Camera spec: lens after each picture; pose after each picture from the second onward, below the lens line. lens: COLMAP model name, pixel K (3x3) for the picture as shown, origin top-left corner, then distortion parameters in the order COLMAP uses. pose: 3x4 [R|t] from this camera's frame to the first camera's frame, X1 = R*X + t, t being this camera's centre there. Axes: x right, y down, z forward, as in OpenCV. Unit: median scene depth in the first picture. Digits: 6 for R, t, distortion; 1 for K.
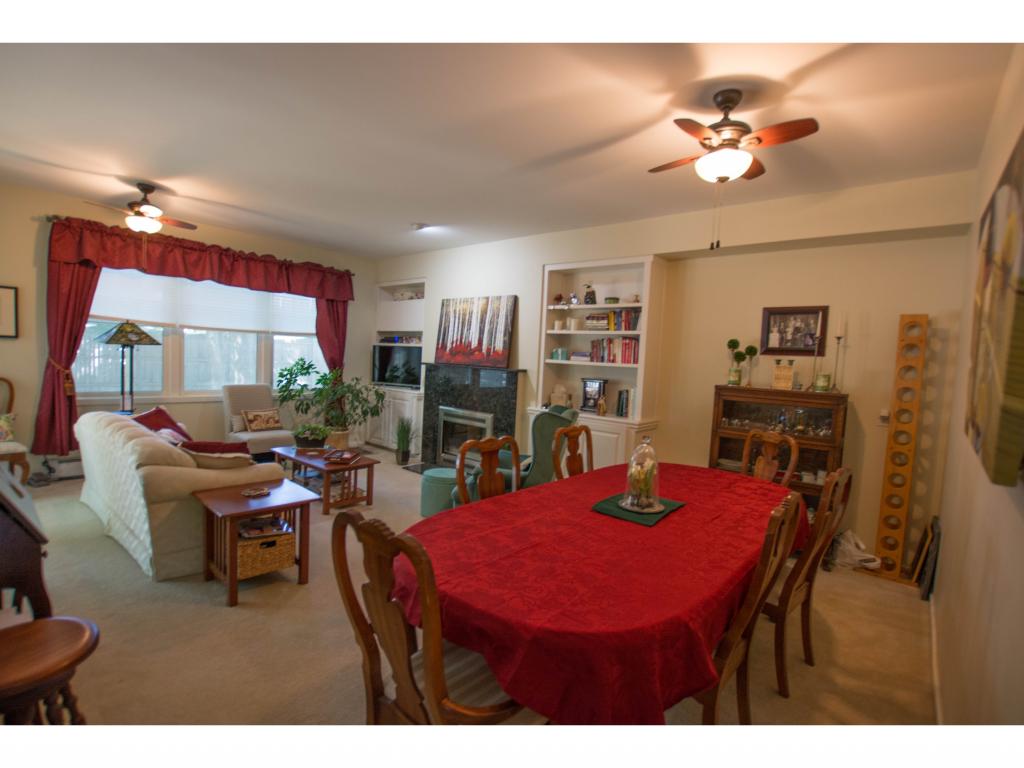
lens RADIAL K [[532.1, 0, 517.1], [0, 532.1, 388.2], [0, 0, 1]] dist [-0.001609, -0.003105]
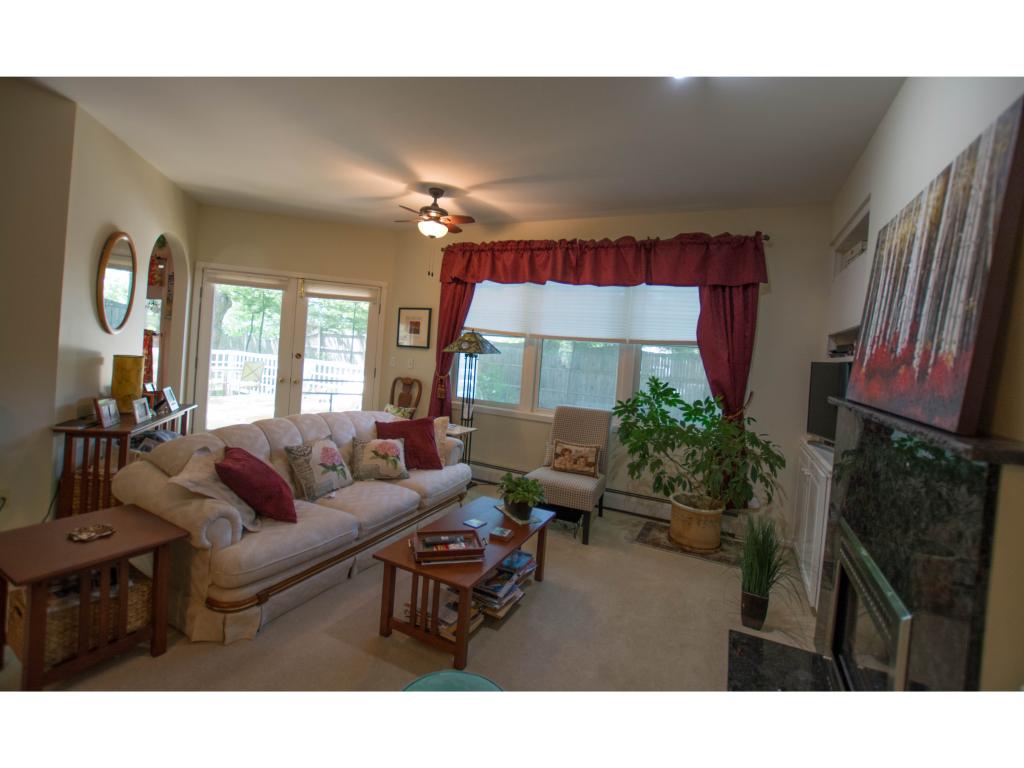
lens RADIAL K [[459.8, 0, 496.5], [0, 459.8, 346.3], [0, 0, 1]] dist [-0.001274, -0.000070]
pose [[0.238449, -0.037510, -0.970430, 0.125944], [-0.112797, 0.991421, -0.066037, -0.041470], [0.964582, 0.125209, 0.232172, 0.799861]]
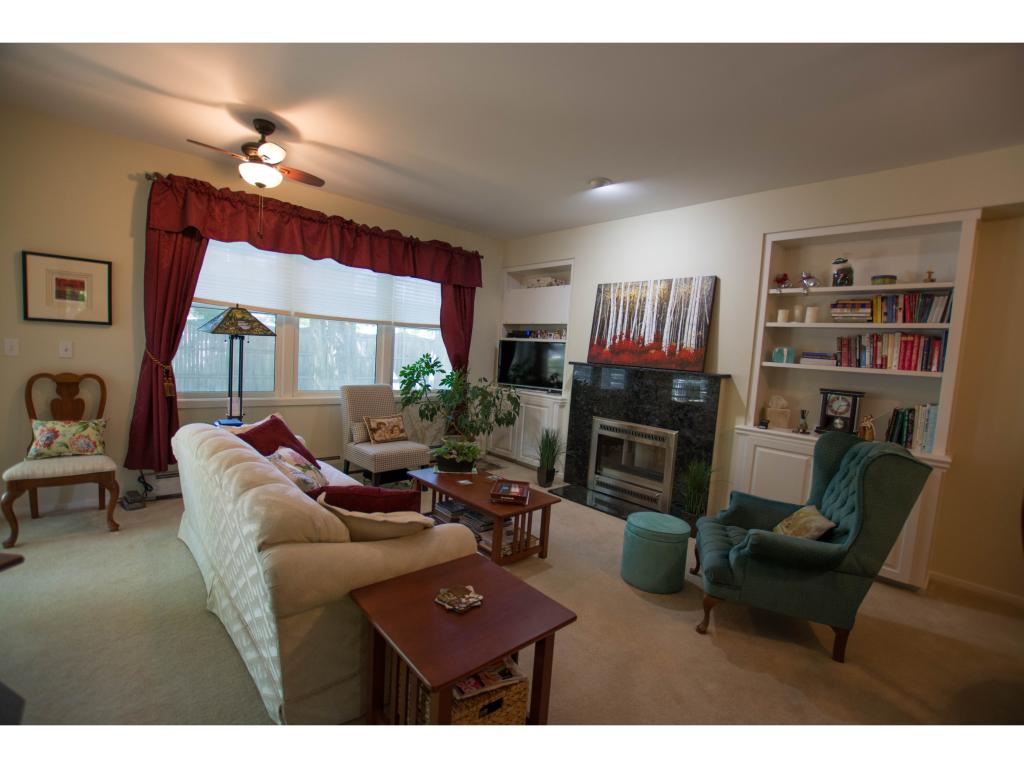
lens RADIAL K [[485.3, 0, 509.0], [0, 485.3, 387.8], [0, 0, 1]] dist [-0.001925, -0.008666]
pose [[0.993826, 0.023003, -0.108542, -0.227703], [-0.021716, 0.999679, 0.013023, -0.019297], [0.108807, -0.010585, 0.994007, 0.295317]]
